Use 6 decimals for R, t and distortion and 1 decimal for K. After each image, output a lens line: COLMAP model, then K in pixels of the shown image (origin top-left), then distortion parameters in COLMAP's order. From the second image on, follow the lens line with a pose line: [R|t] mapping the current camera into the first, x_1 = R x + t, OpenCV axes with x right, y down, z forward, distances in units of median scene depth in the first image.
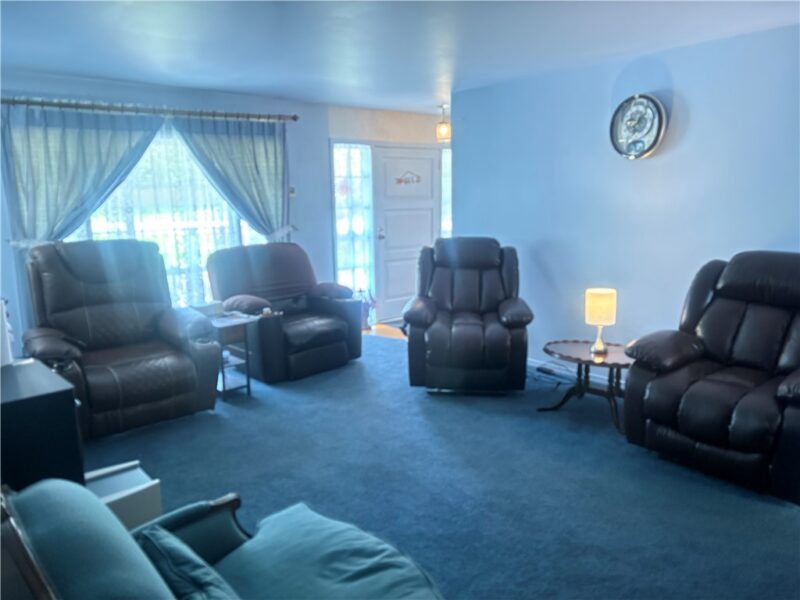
lens RADIAL K [[598.8, 0, 400.4], [0, 598.8, 300.2], [0, 0, 1]] dist [0.003512, -0.004171]
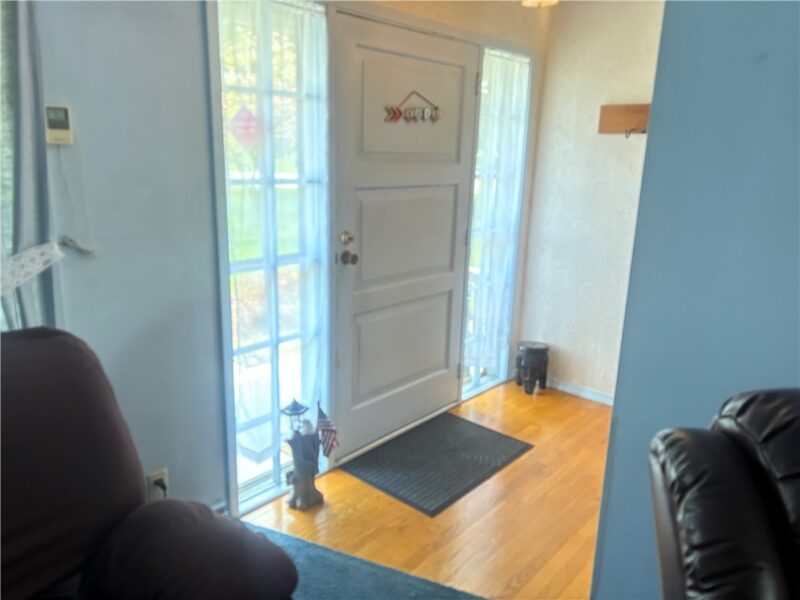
lens RADIAL K [[598.8, 0, 400.4], [0, 598.8, 300.2], [0, 0, 1]] dist [0.003512, -0.004171]
pose [[0.991953, 0.007171, 0.126400, -0.047850], [-0.015771, 0.997617, 0.067169, -0.105338], [-0.125617, -0.068622, 0.989703, 0.612310]]
